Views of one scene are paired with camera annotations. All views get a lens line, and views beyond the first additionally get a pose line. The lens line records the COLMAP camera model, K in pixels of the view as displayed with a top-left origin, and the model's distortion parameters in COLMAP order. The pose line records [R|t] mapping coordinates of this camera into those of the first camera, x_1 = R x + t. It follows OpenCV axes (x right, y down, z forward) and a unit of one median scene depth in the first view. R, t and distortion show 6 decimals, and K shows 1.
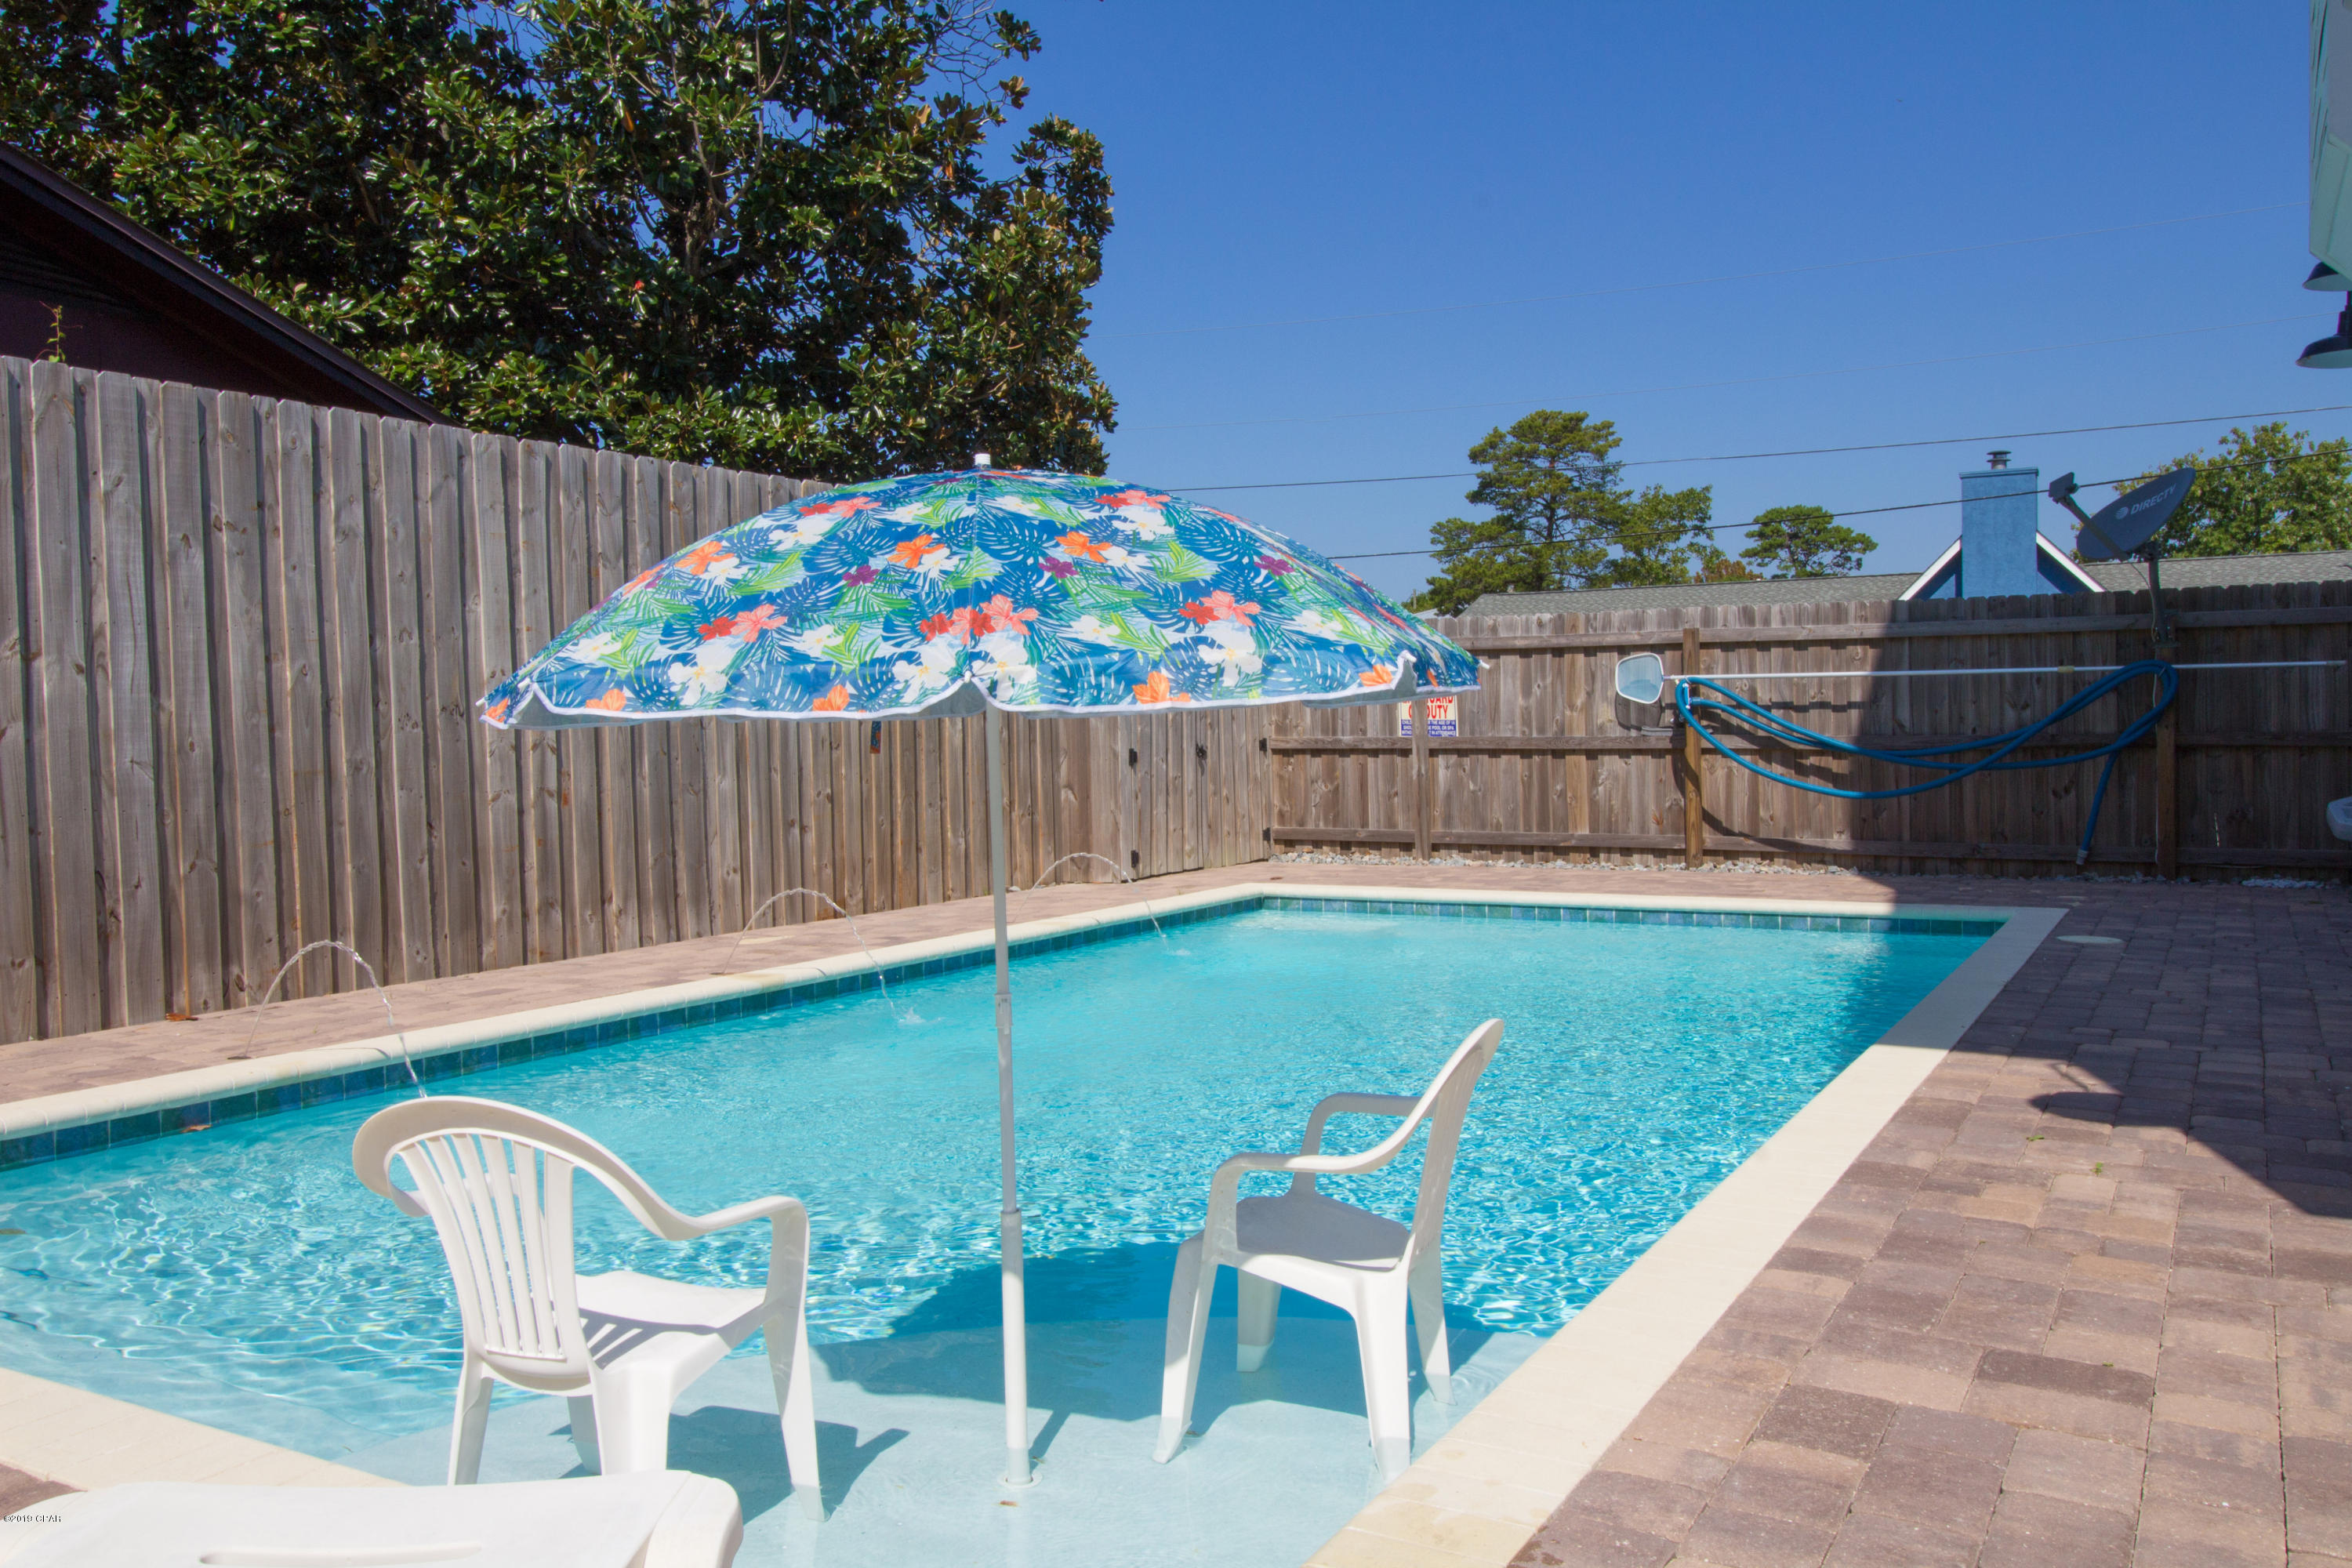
lens RADIAL K [[1827.7, 0, 1178.0], [0, 1827.7, 770.0], [0, 0, 1]] dist [0.012862, -0.013868]
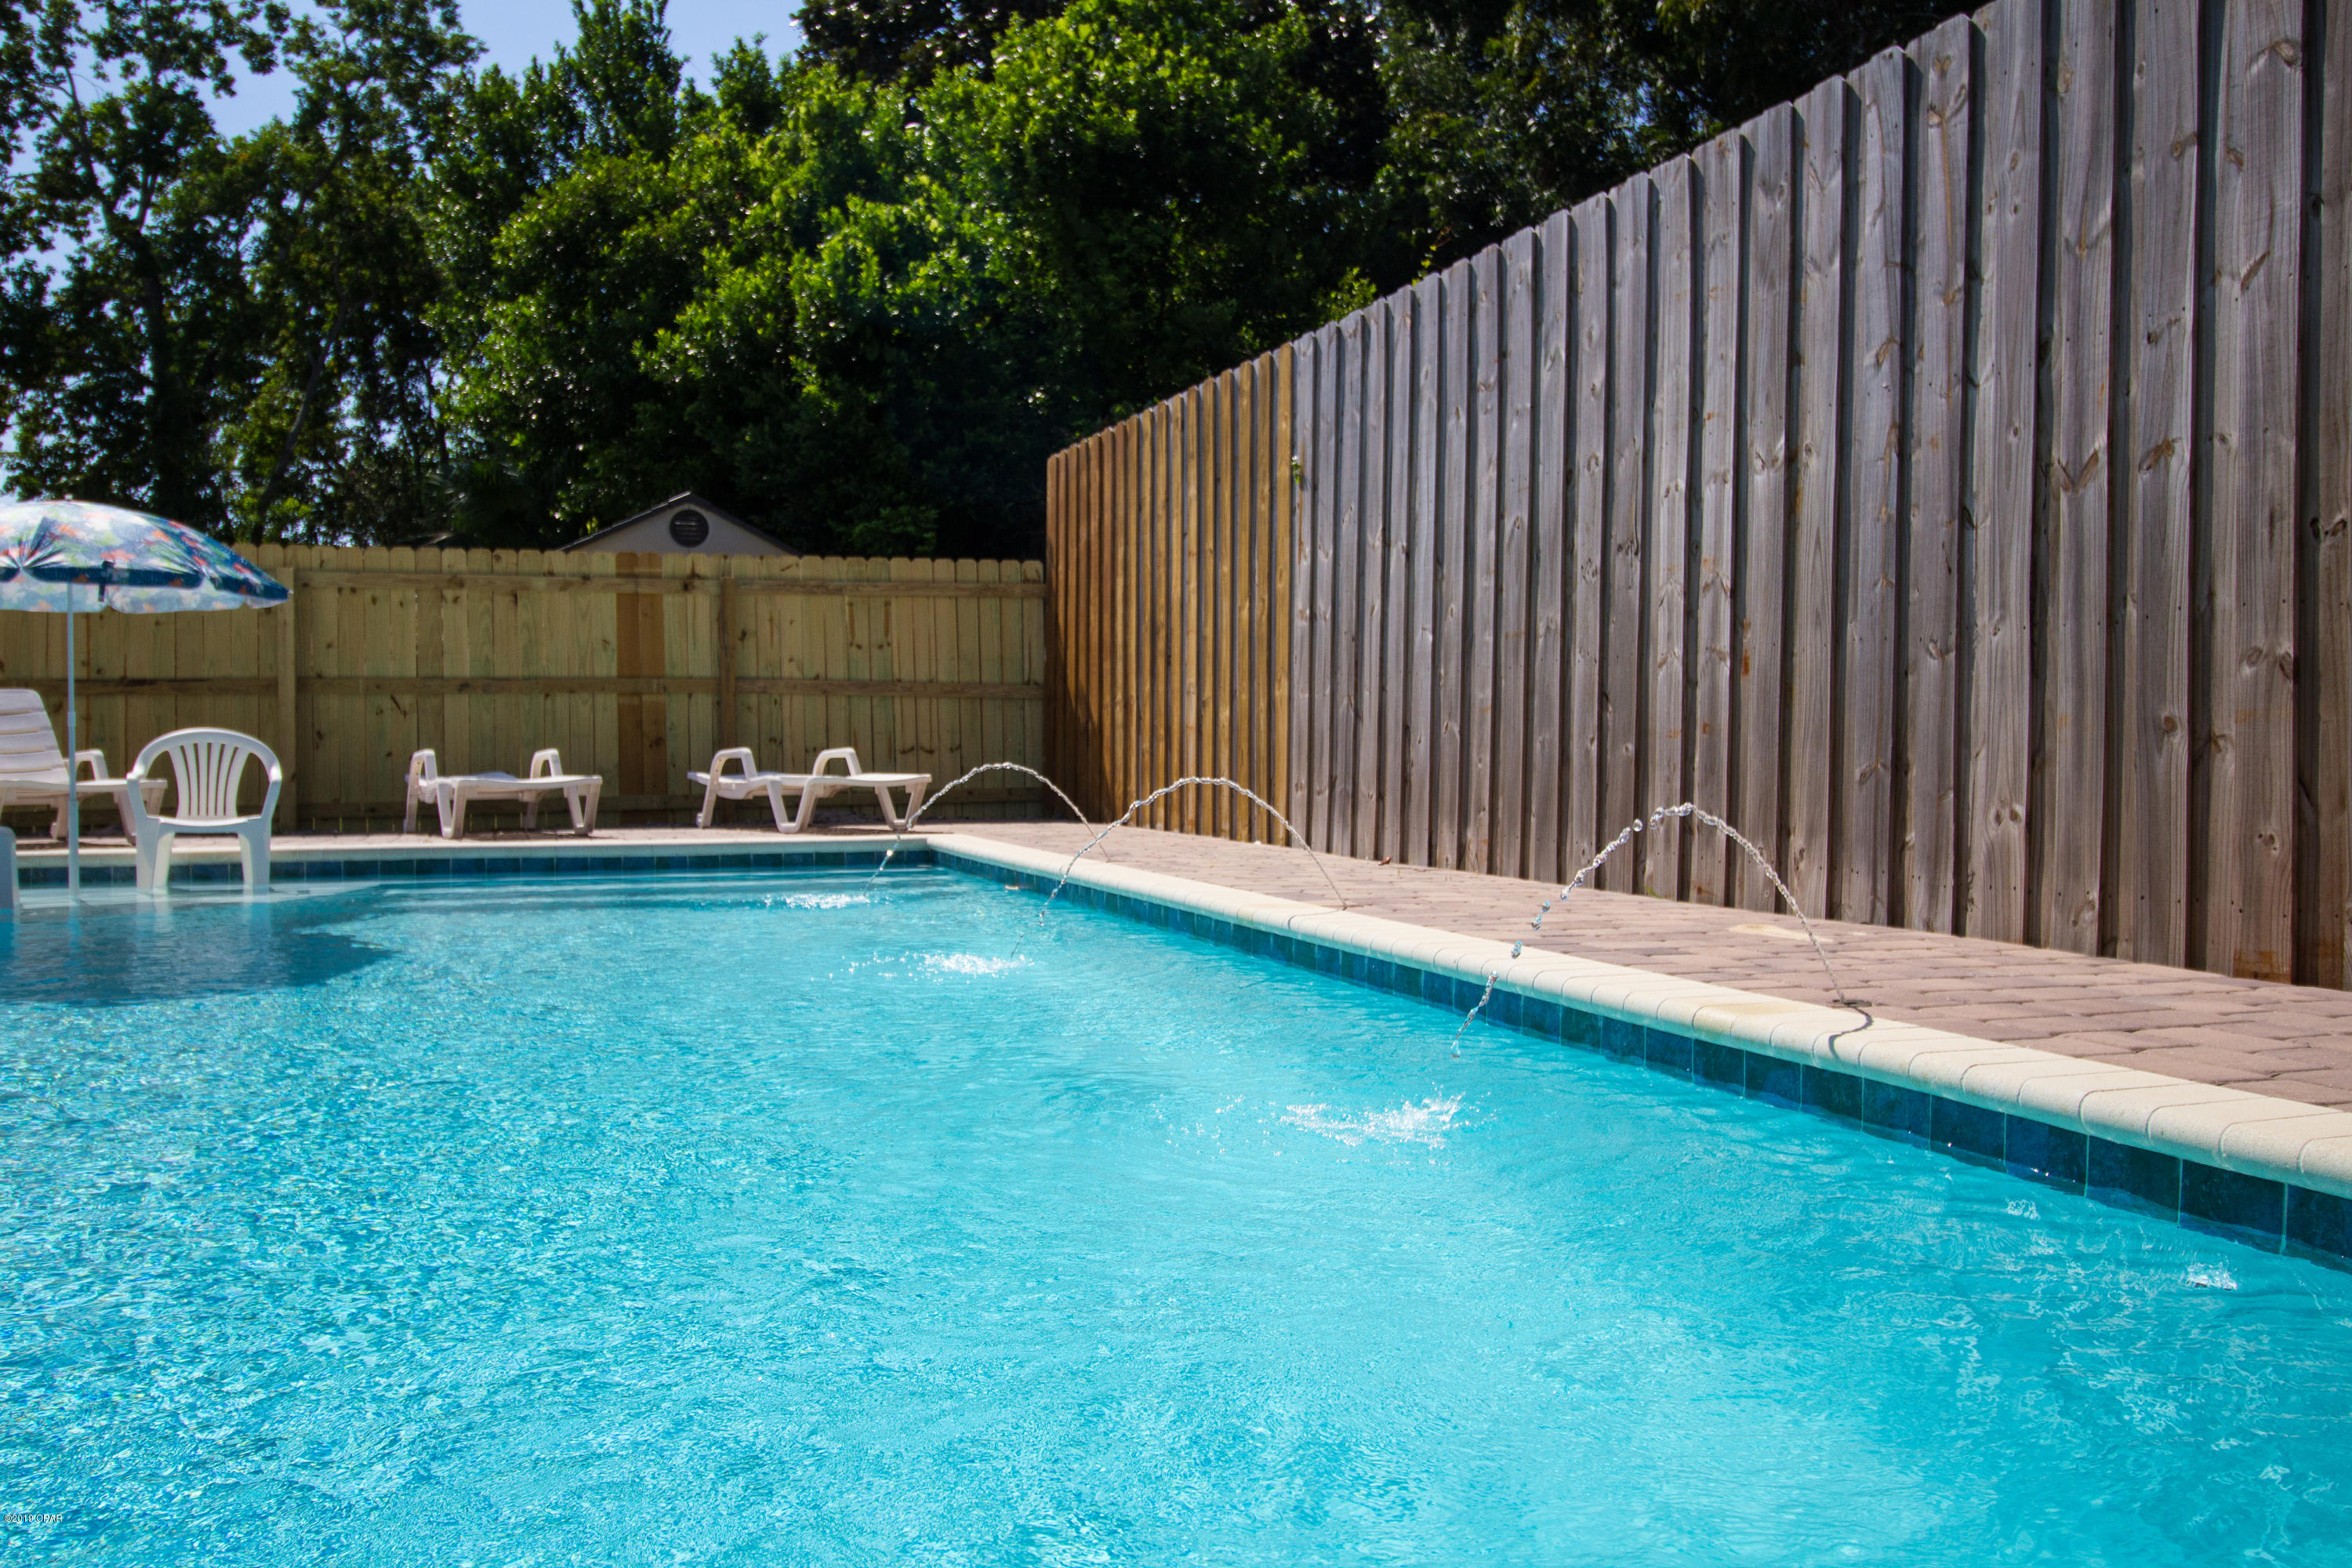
lens RADIAL K [[1827.7, 0, 1184.8], [0, 1827.7, 769.4], [0, 0, 1]] dist [0.012862, -0.013868]
pose [[-0.627244, 0.025628, -0.778401, 0.277110], [-0.013206, 0.998965, 0.043531, 0.025301], [0.778711, 0.037584, -0.626256, 1.167930]]
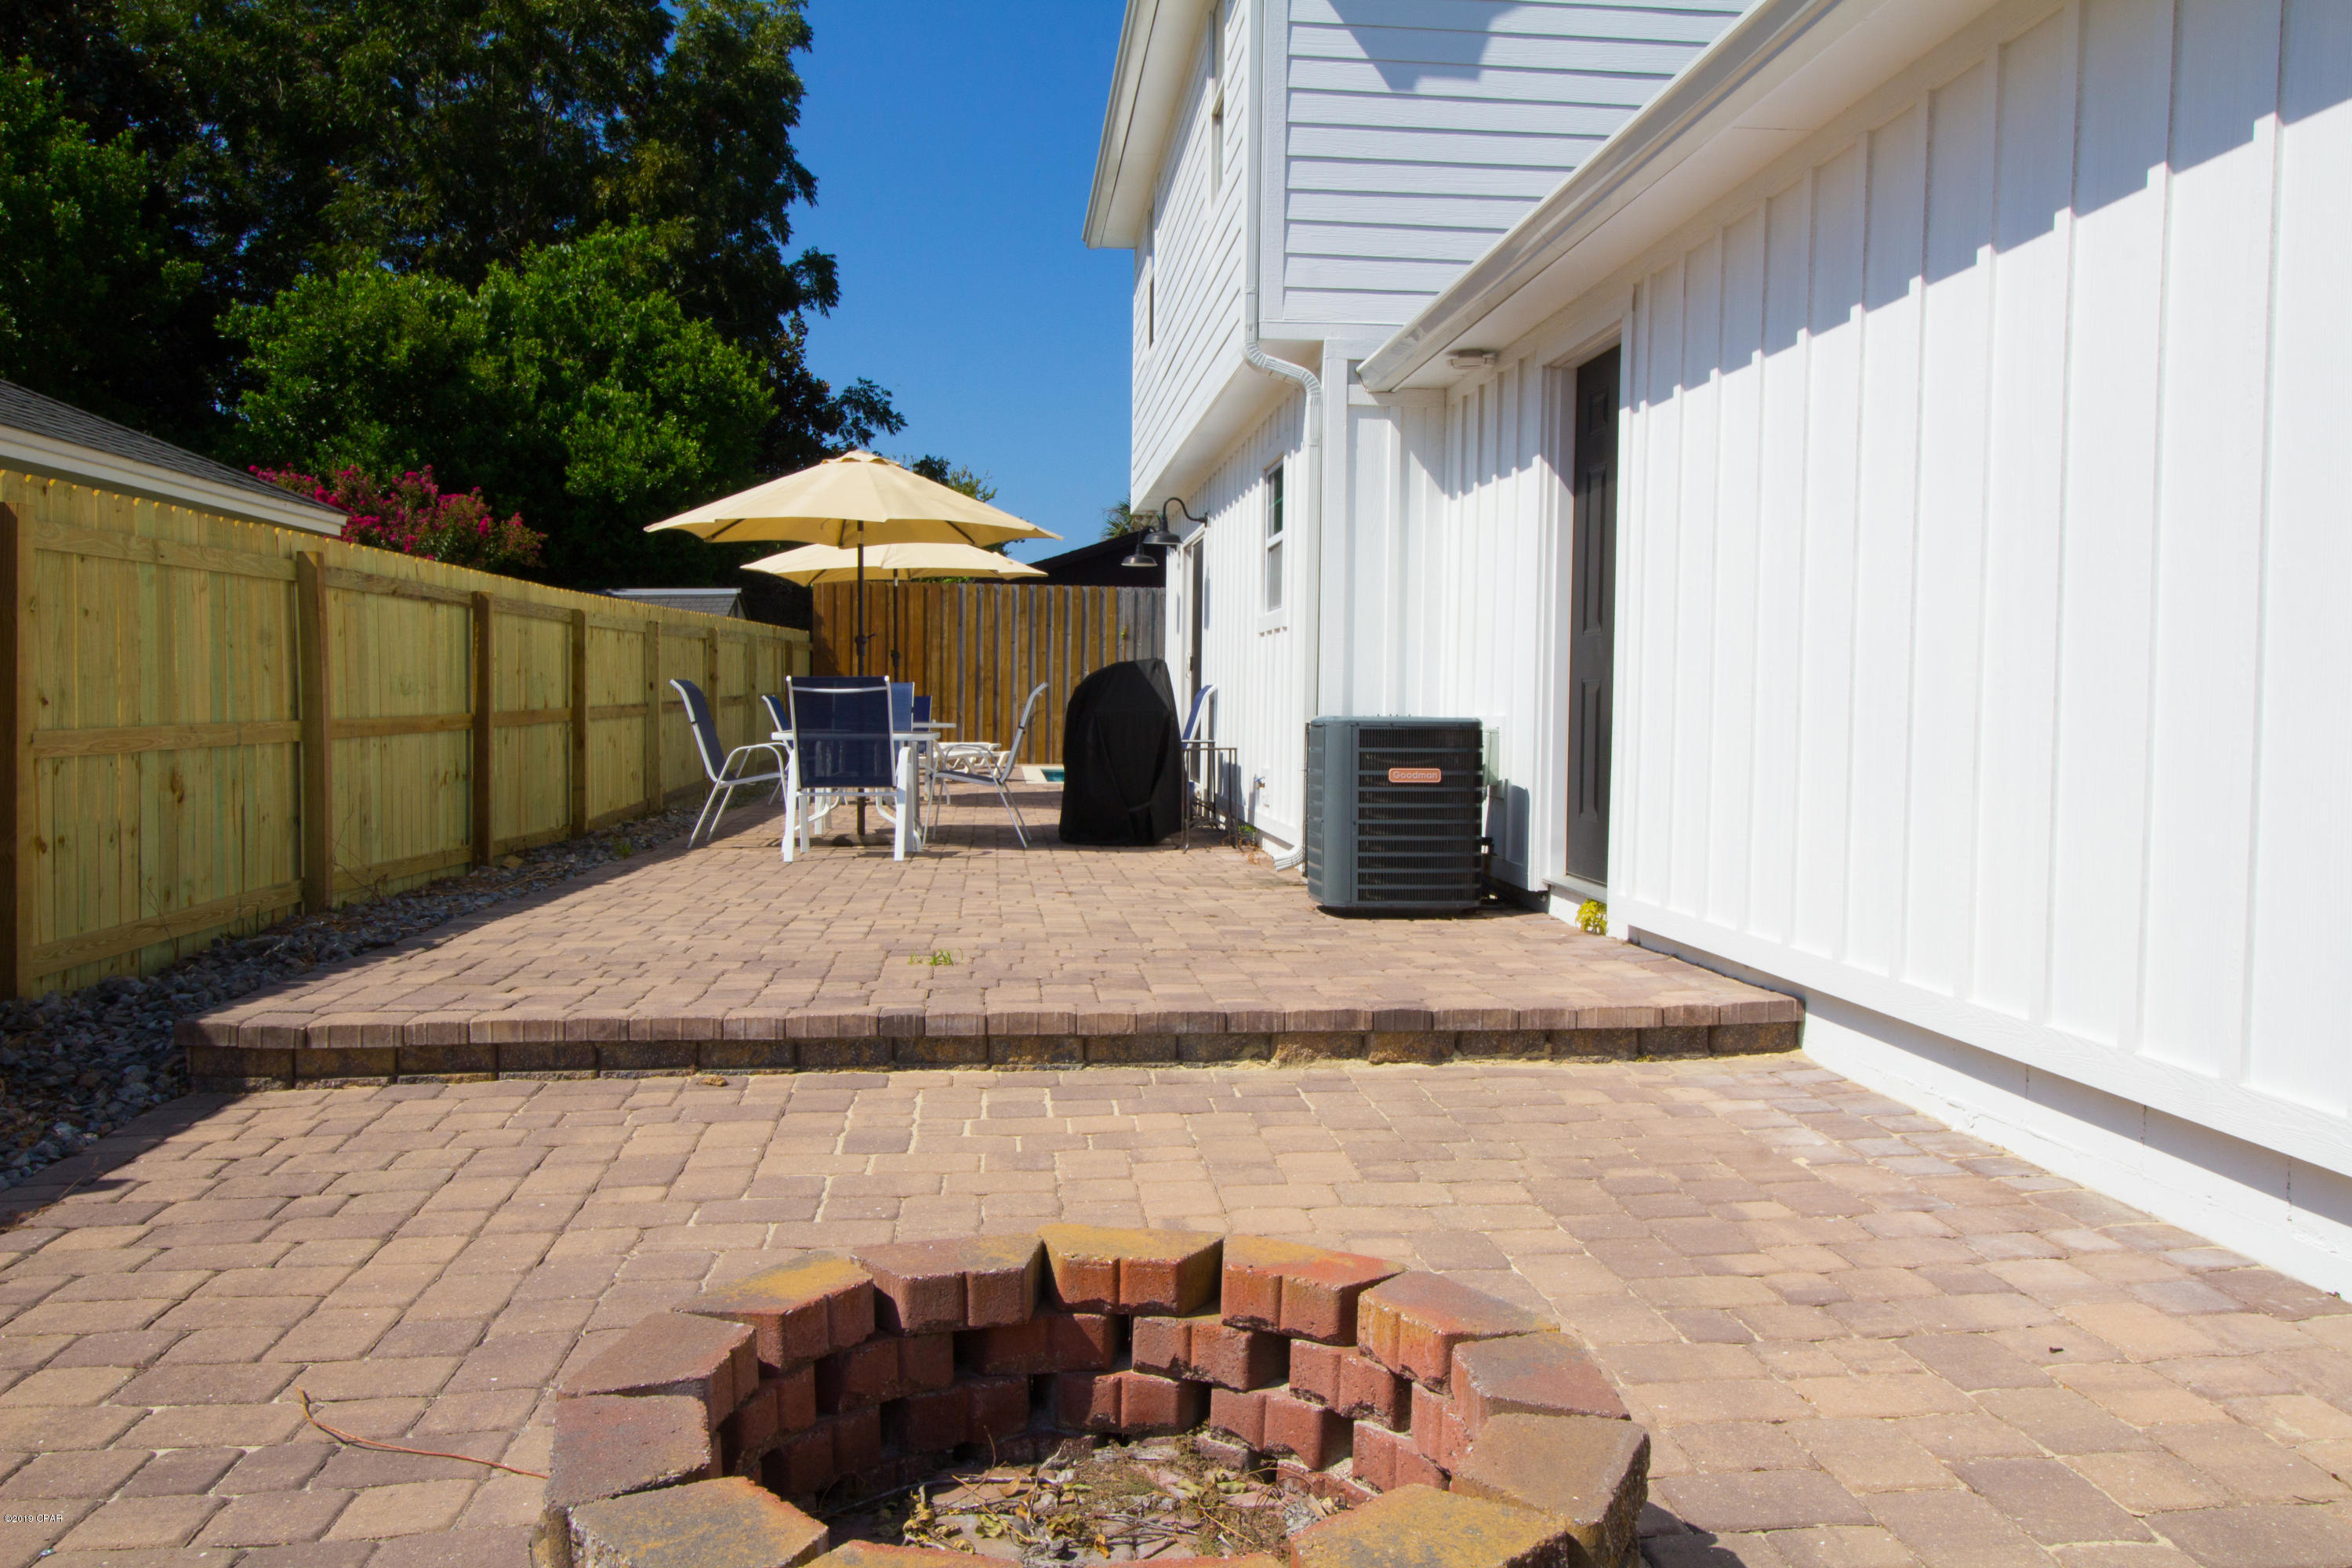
lens RADIAL K [[1827.7, 0, 1162.2], [0, 1827.7, 795.0], [0, 0, 1]] dist [0.012862, -0.013868]
pose [[0.565109, 0.067511, -0.822249, 1.752117], [-0.044130, 0.997693, 0.051587, 0.007573], [0.823835, 0.007134, 0.566785, -0.842768]]
